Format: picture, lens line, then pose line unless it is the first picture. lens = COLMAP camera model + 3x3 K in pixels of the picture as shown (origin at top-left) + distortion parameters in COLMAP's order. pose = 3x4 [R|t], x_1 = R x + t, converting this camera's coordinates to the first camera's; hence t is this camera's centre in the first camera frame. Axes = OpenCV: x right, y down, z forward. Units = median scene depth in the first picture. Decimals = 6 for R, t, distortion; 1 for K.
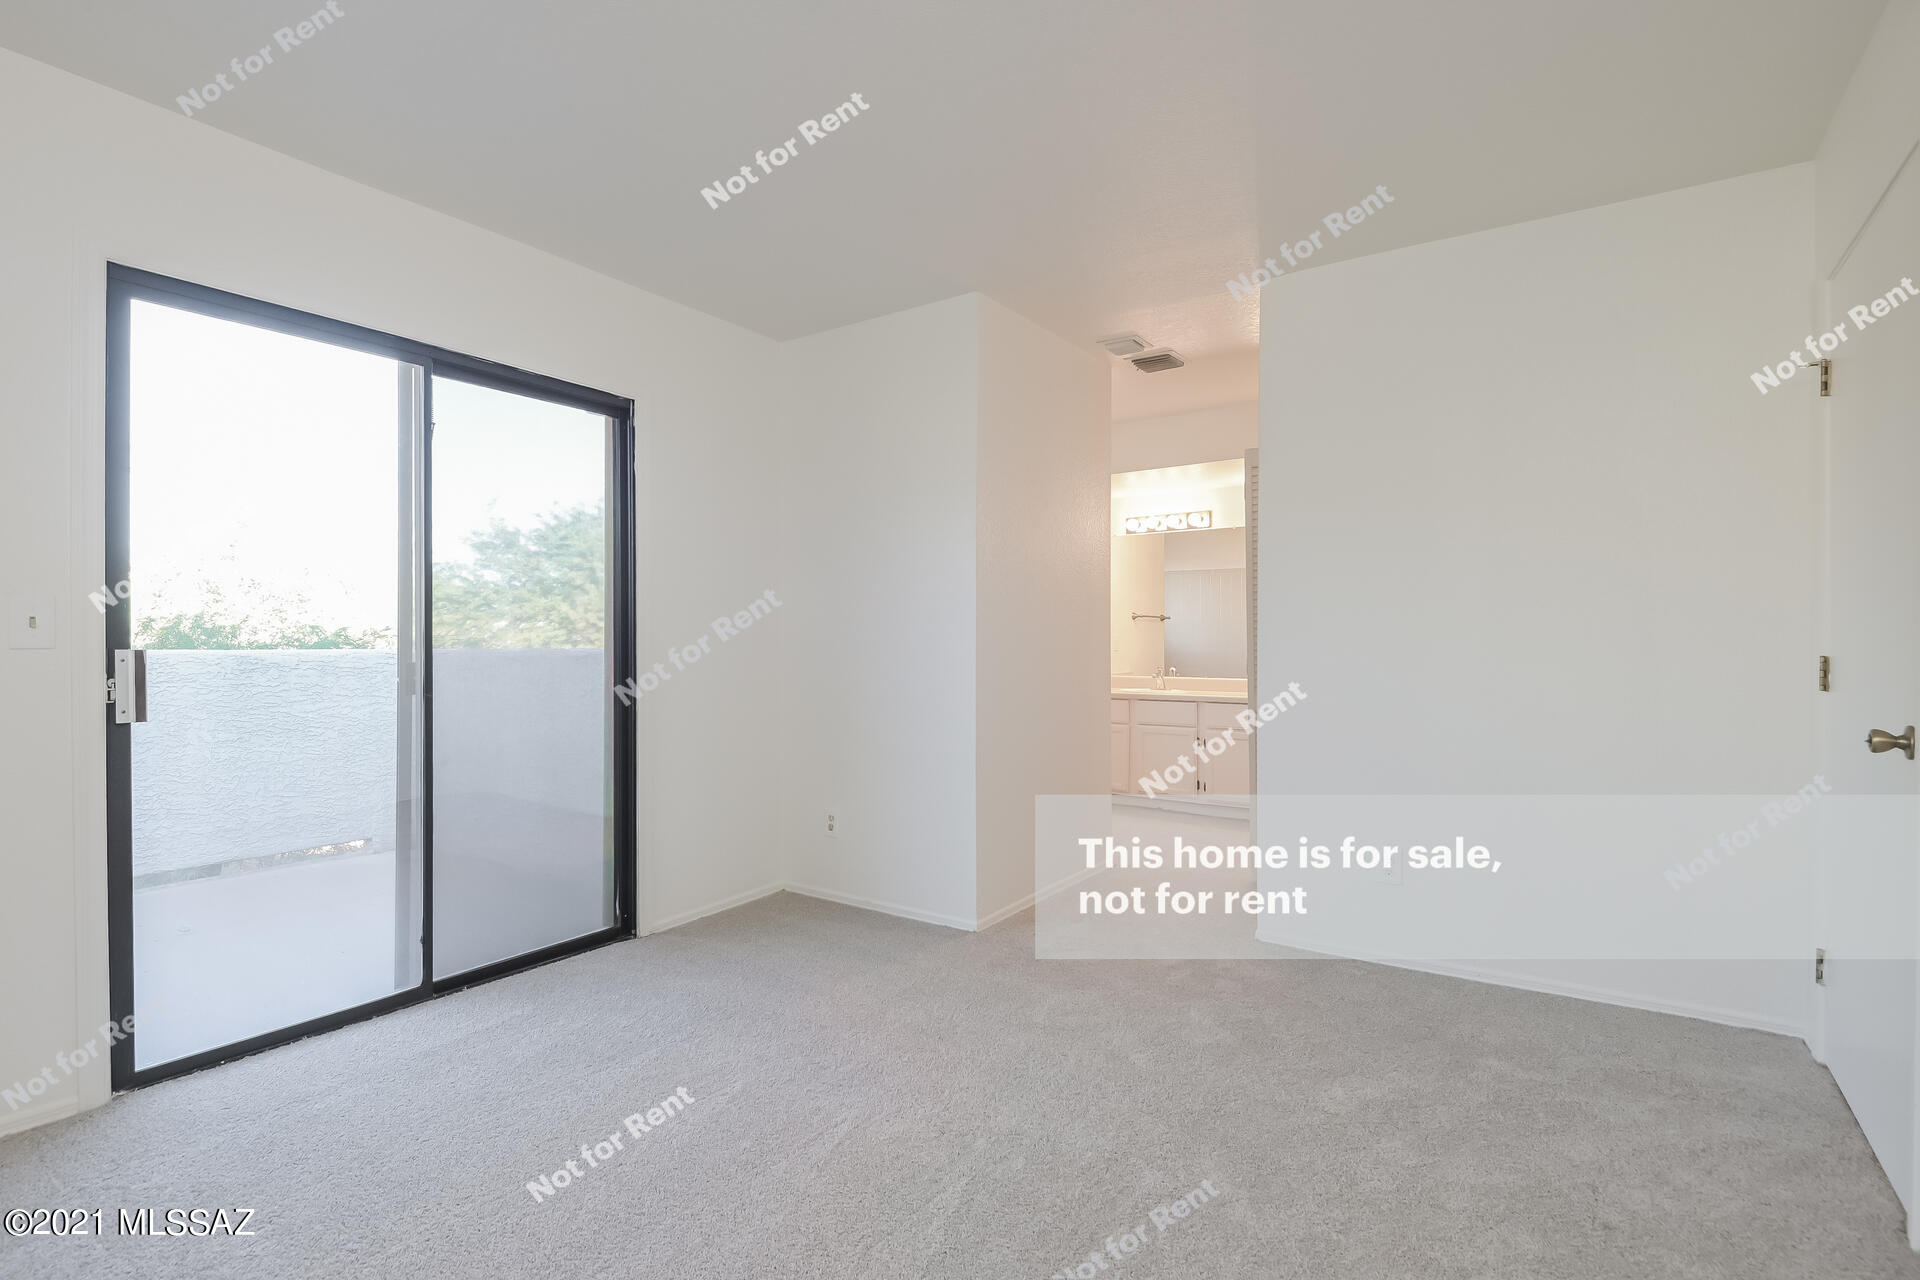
lens RADIAL K [[922.6, 0, 960.0], [0, 922.6, 640.0], [0, 0, 1]] dist [0.000557, 0.000023]
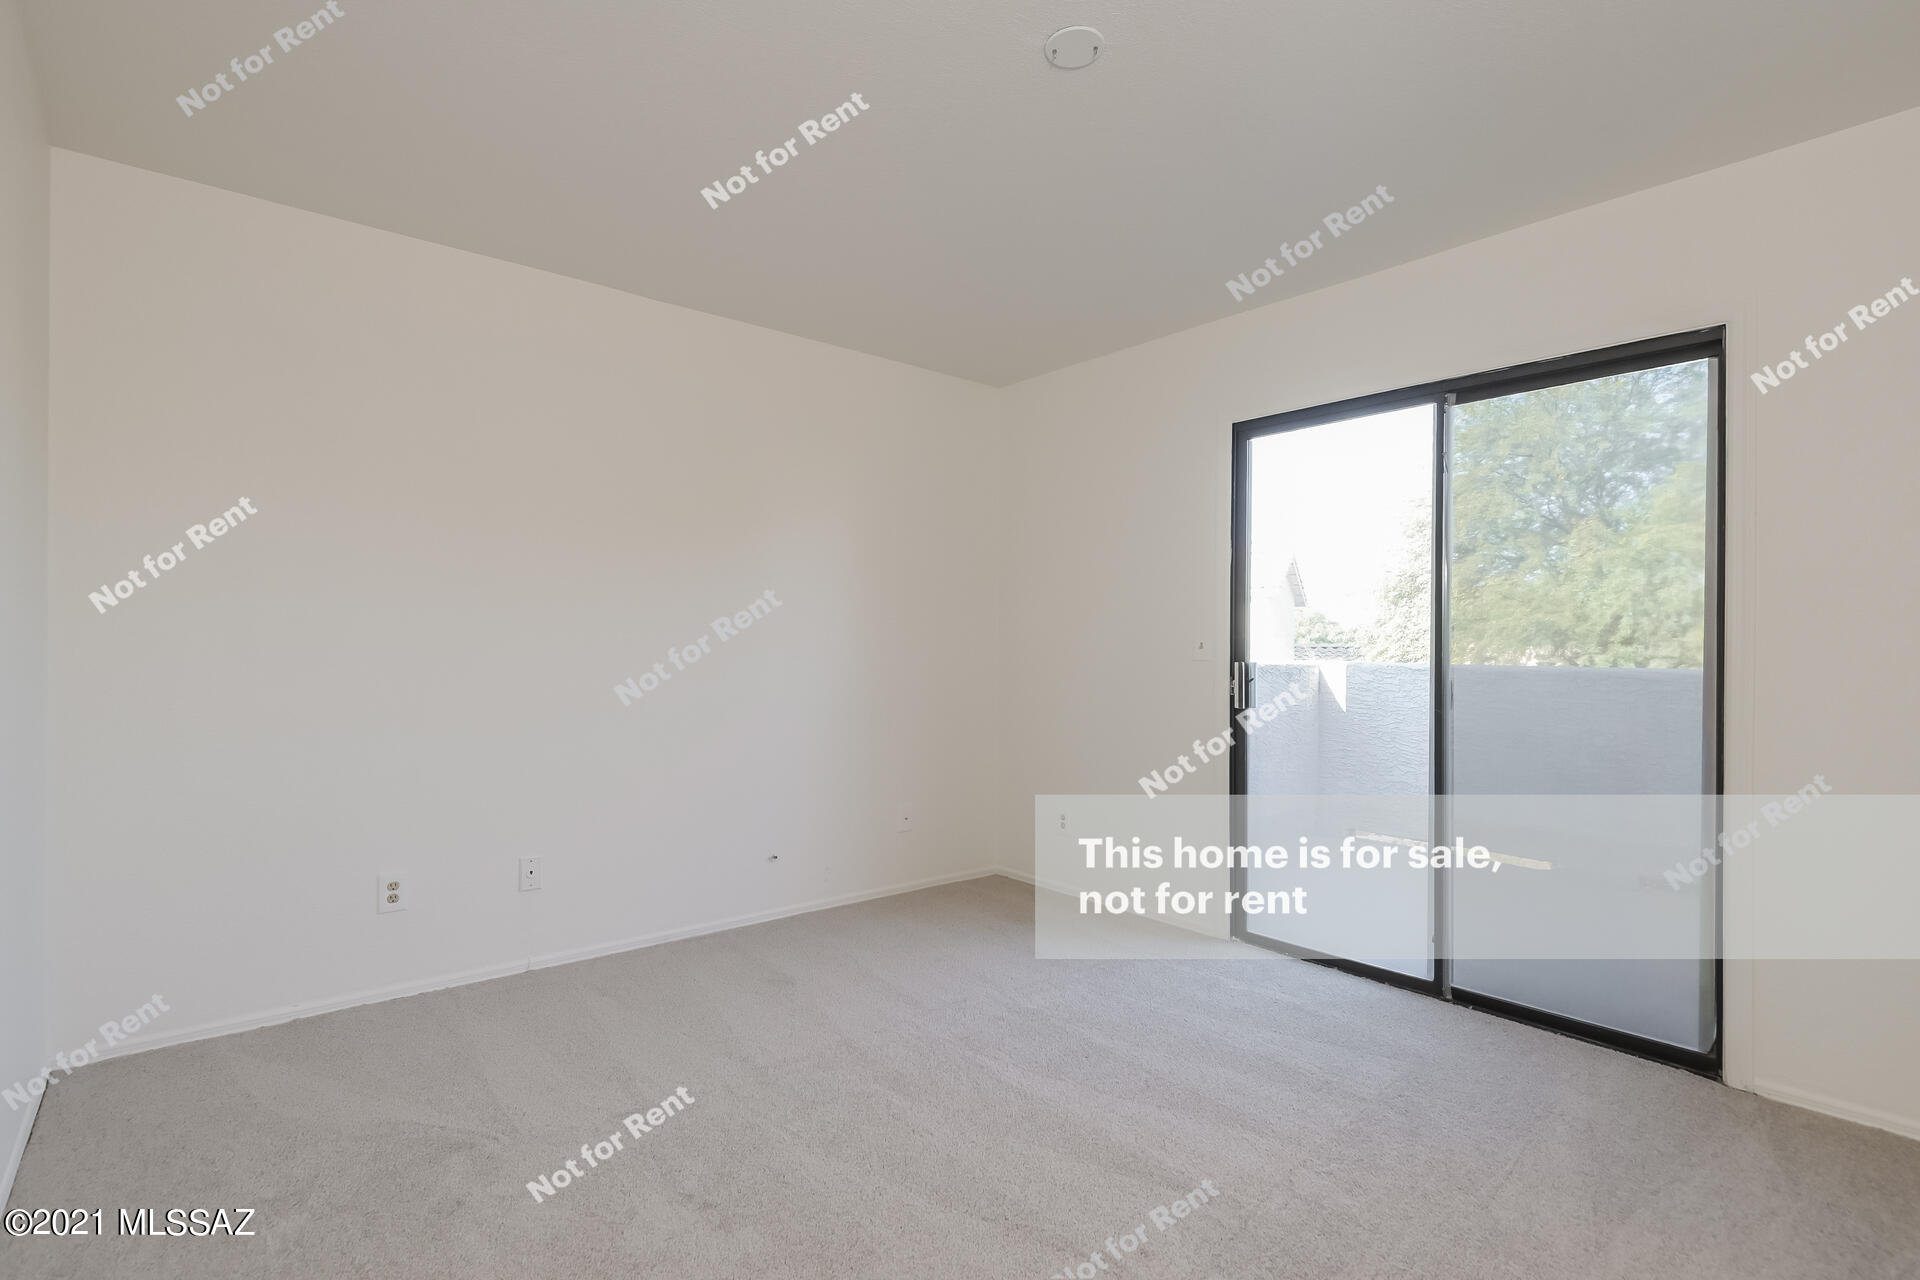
lens RADIAL K [[922.6, 0, 960.0], [0, 922.6, 640.0], [0, 0, 1]] dist [0.000557, 0.000023]
pose [[-0.280158, -0.000981, -0.959954, 0.594878], [-0.000910, 0.999999, -0.000757, -0.020843], [0.959954, 0.000662, -0.280158, 0.764576]]
